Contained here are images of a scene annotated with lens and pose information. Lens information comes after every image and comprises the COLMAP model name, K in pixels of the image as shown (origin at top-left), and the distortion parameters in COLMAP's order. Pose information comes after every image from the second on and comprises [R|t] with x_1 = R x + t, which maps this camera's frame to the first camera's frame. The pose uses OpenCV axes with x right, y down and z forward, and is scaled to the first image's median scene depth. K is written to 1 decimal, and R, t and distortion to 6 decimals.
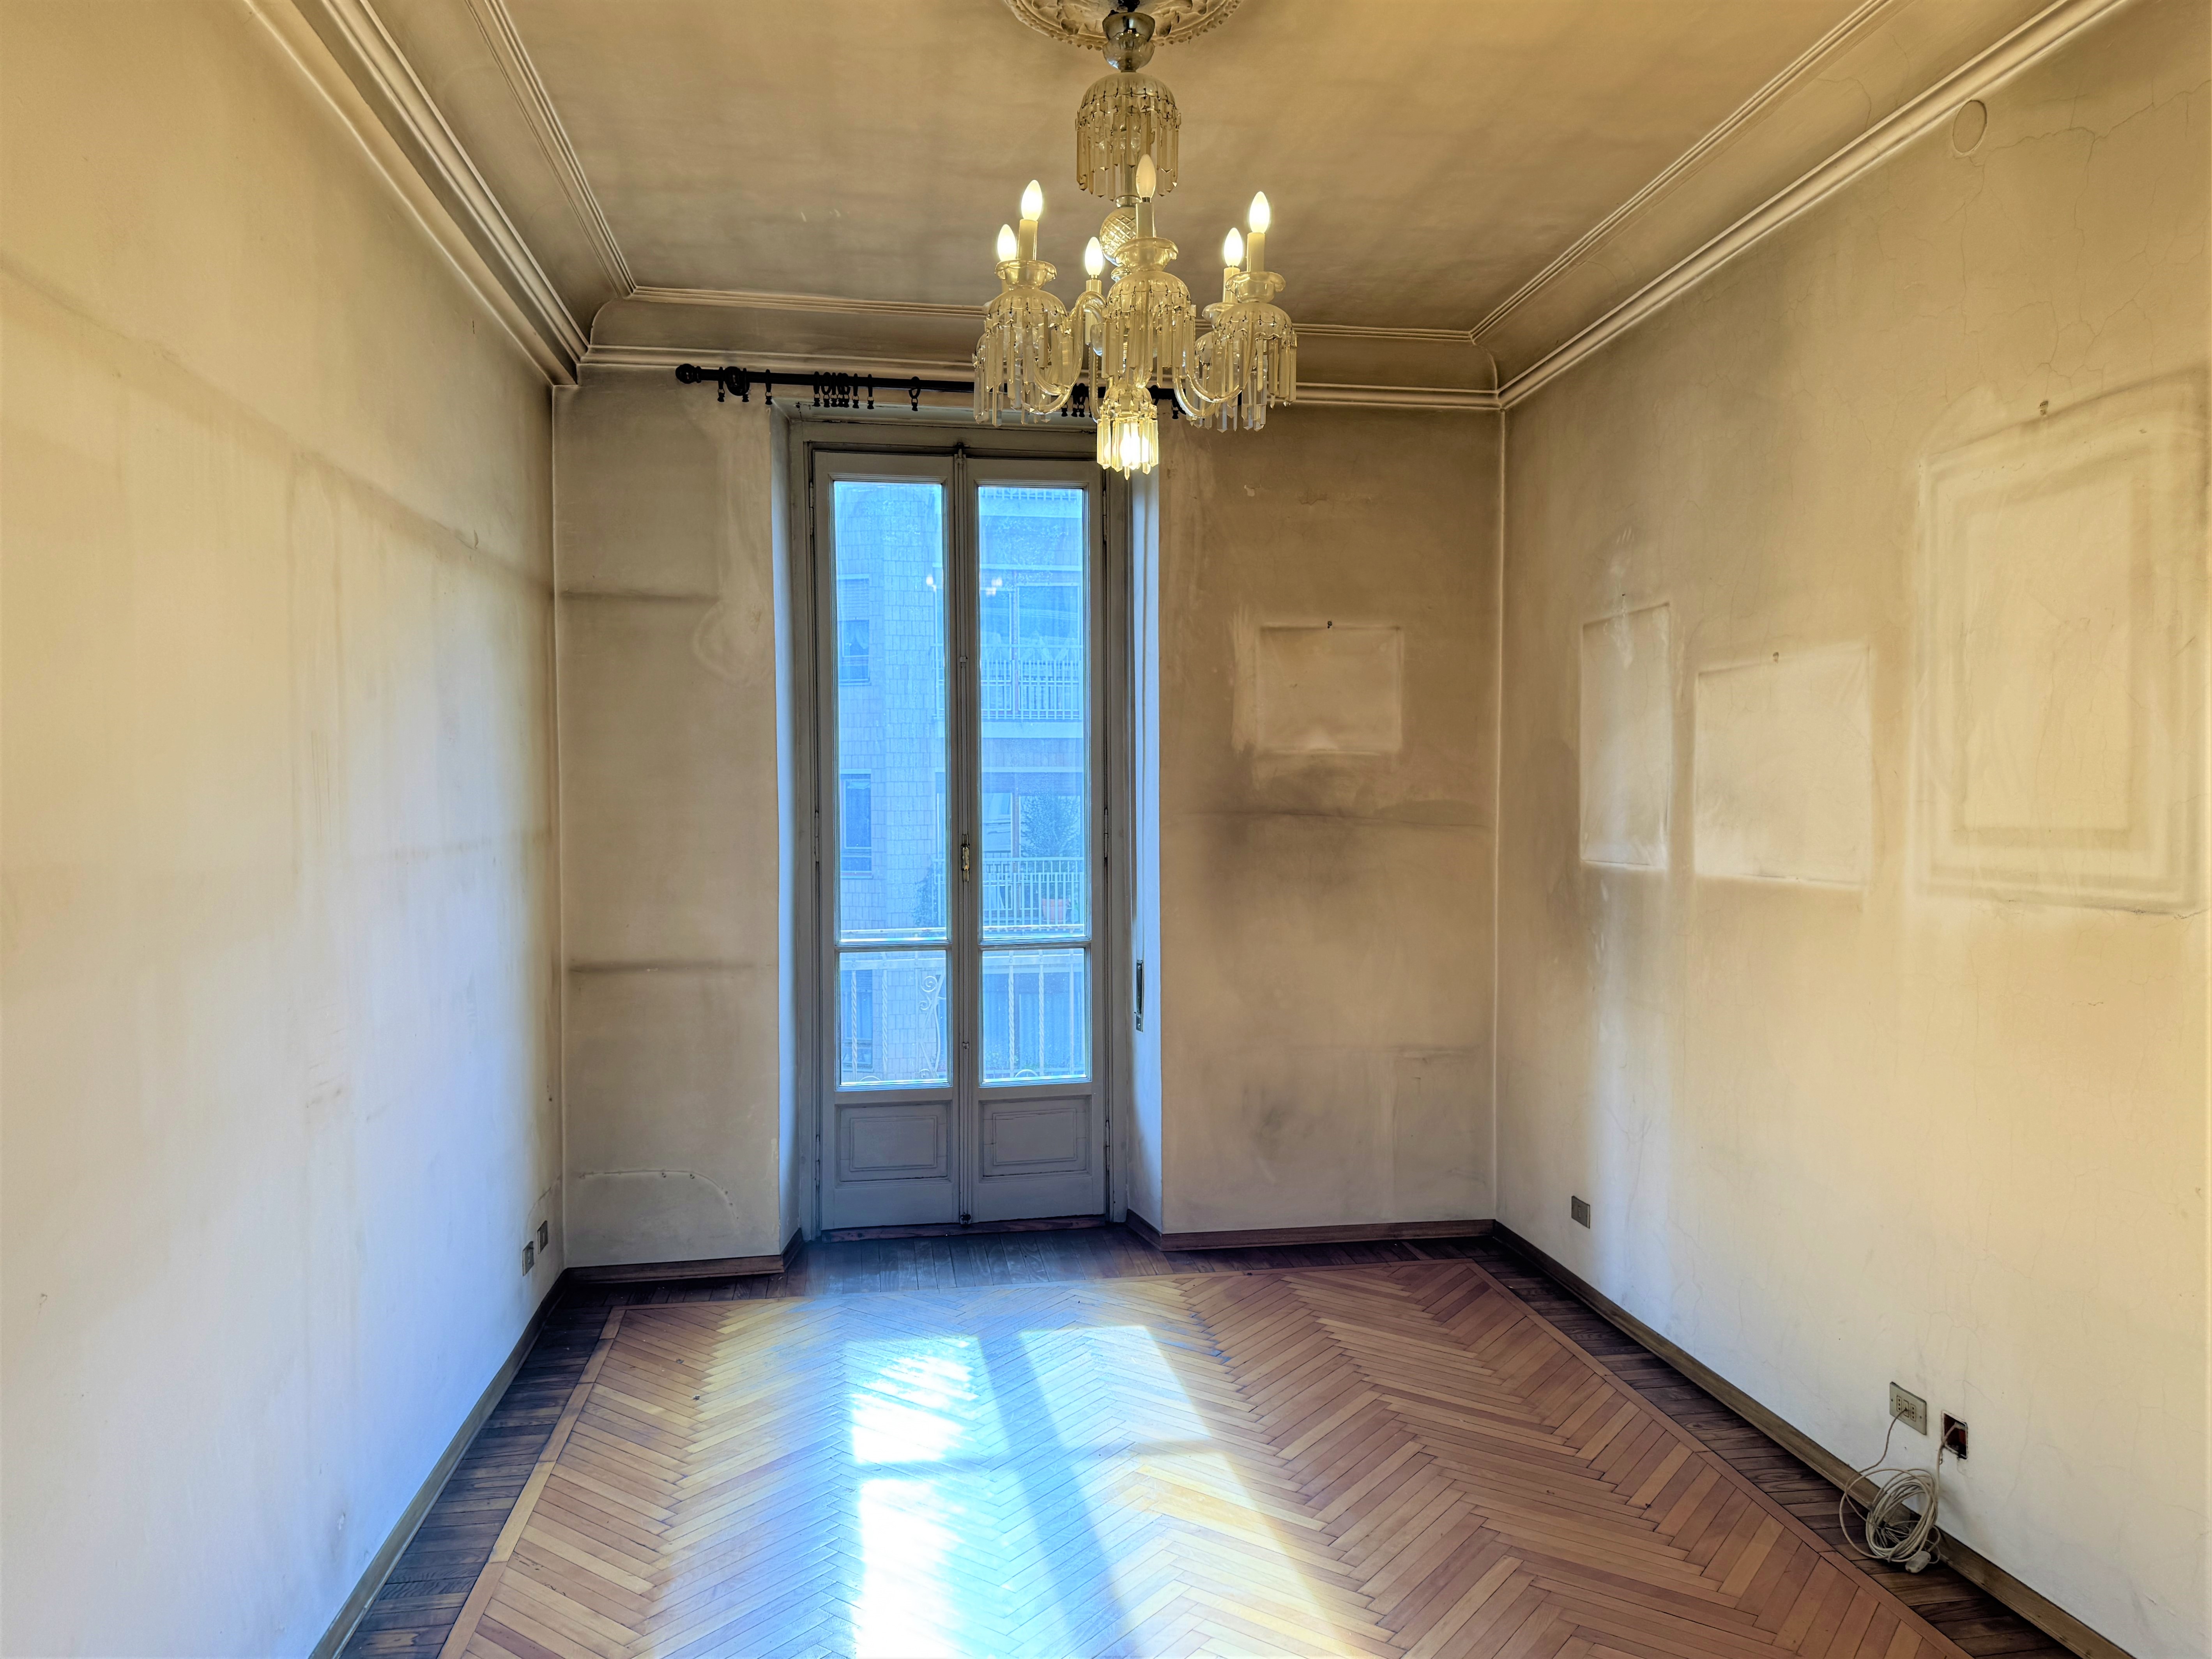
lens RADIAL K [[1551.2, 0, 1117.7], [0, 1551.2, 825.0], [0, 0, 1]] dist [0.025174, 0.005299]
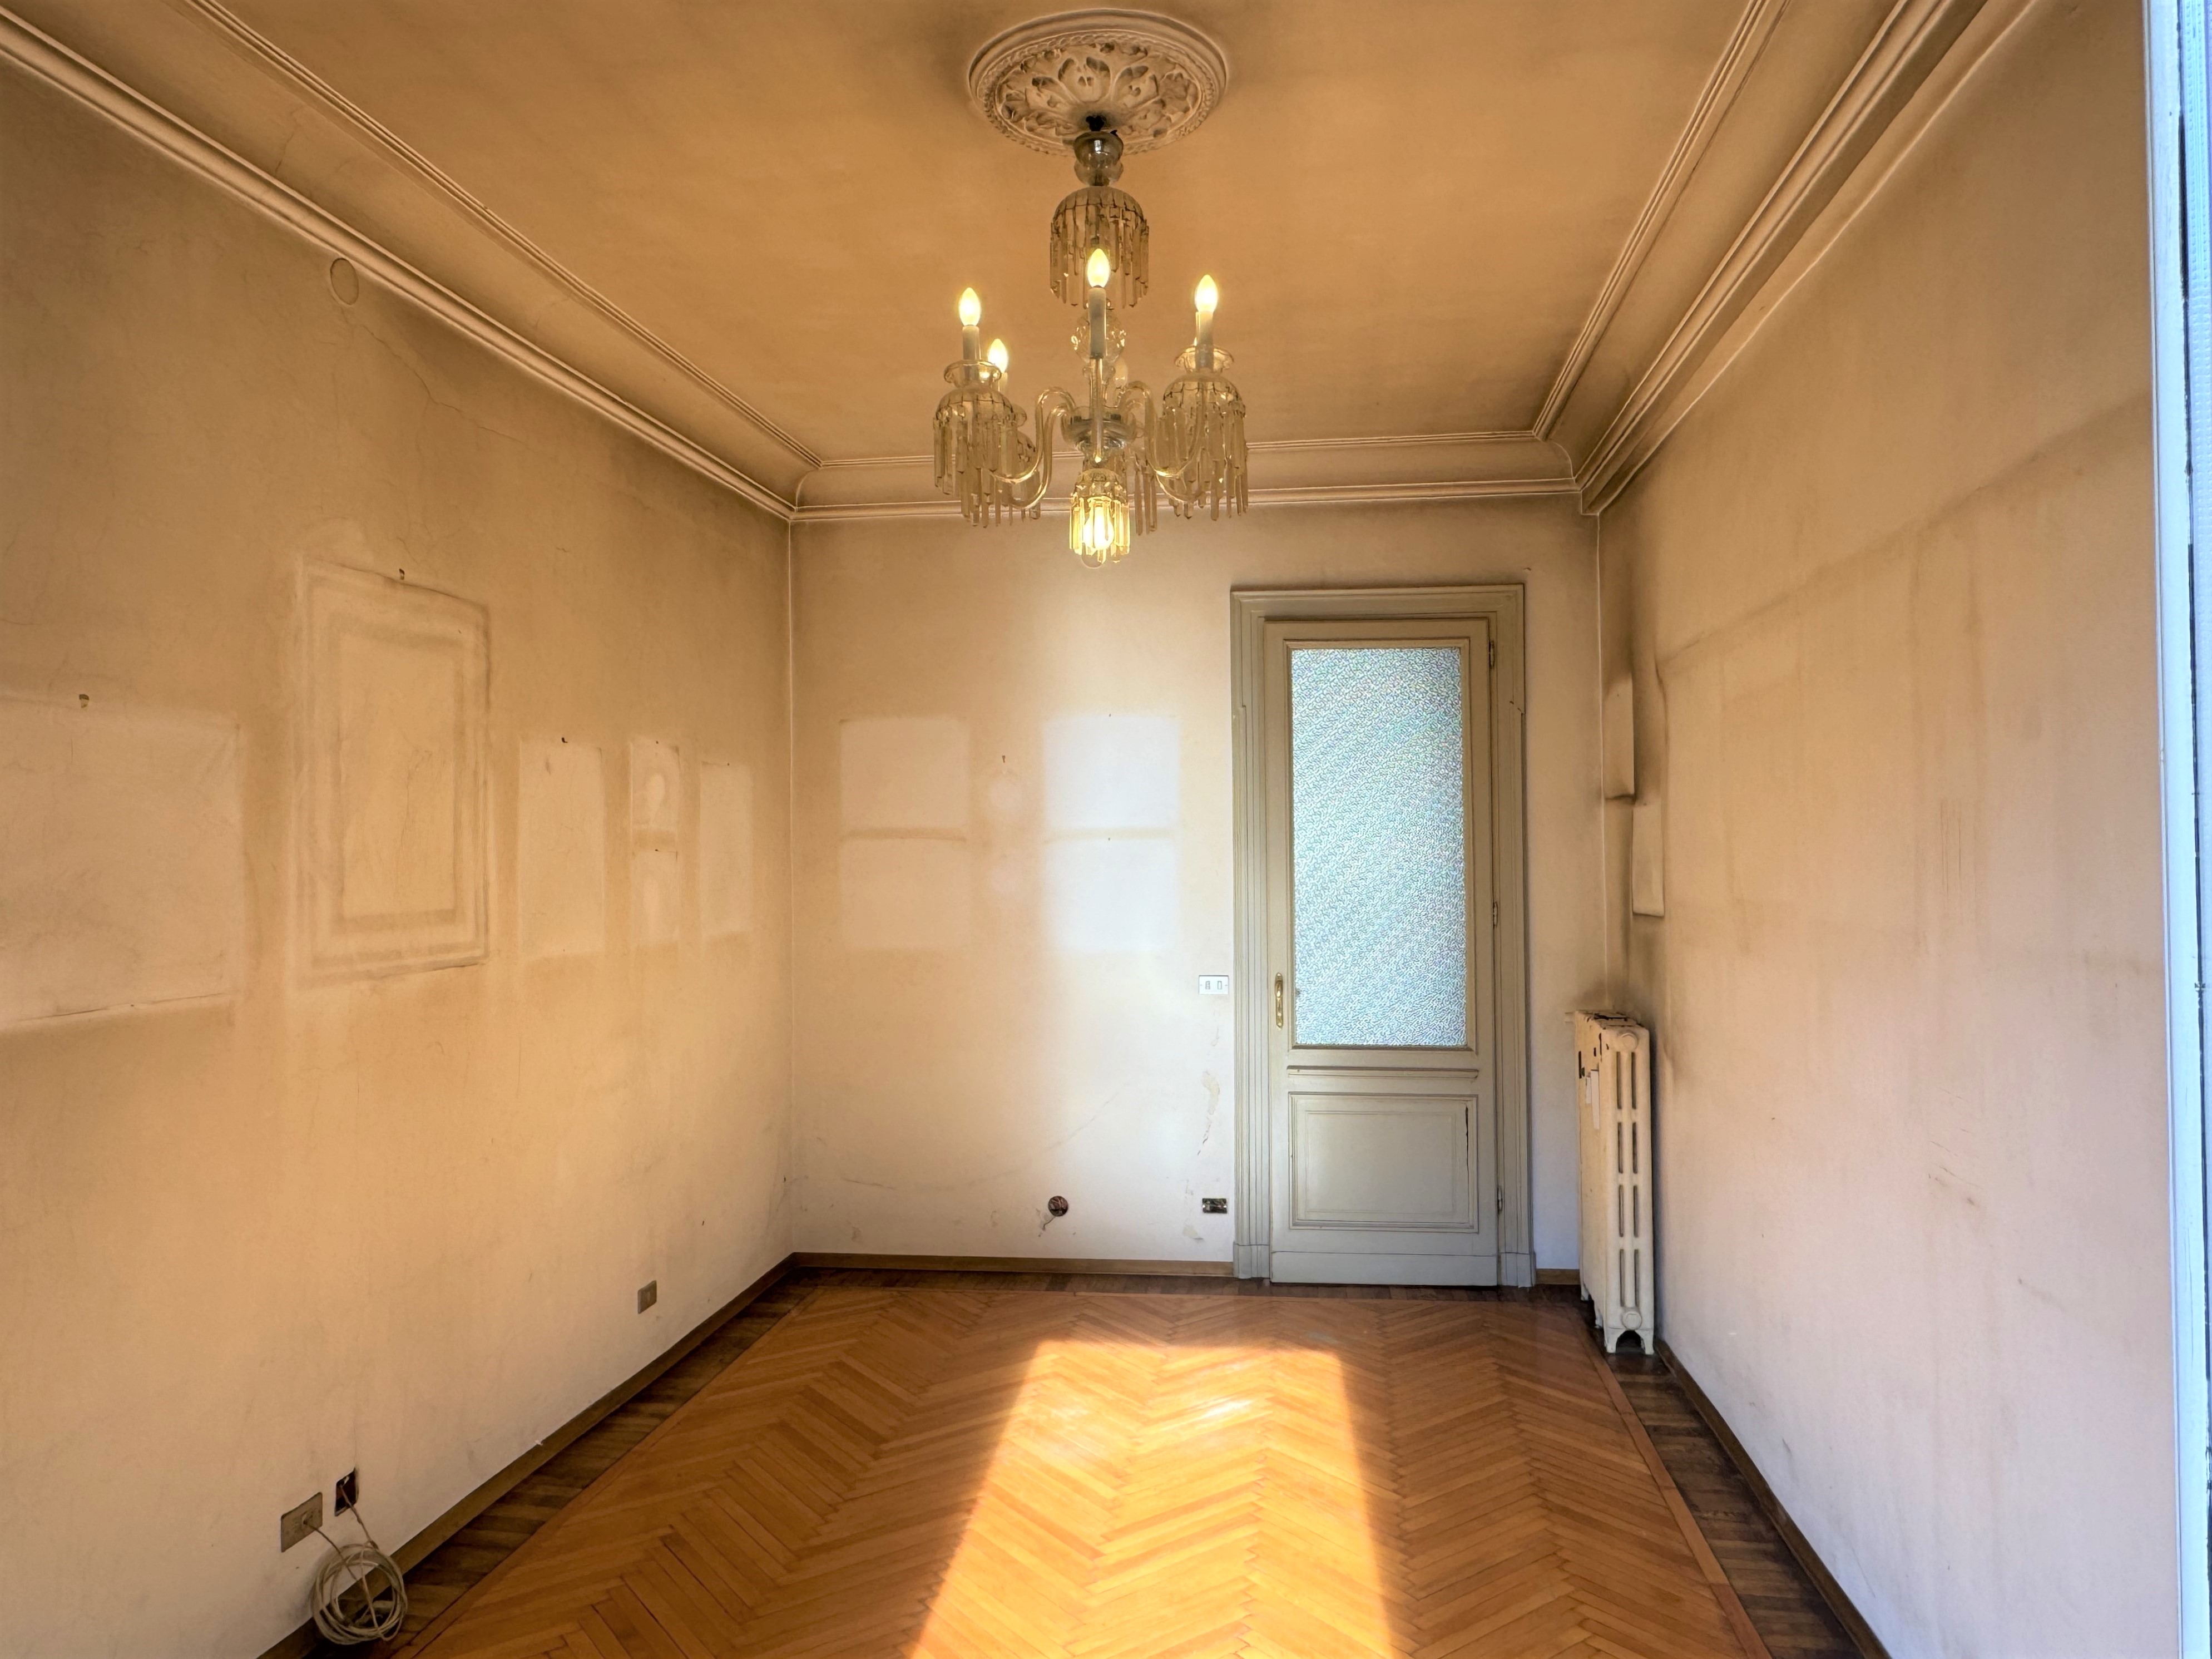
lens RADIAL K [[1445.9, 0, 1124.4], [0, 1445.9, 840.5], [0, 0, 1]] dist [-0.001059, -0.000027]
pose [[-0.958256, 0.020393, 0.285182, -0.264099], [0.022396, 0.999742, 0.003765, -0.044242], [-0.285032, 0.009995, -0.958466, 1.822268]]
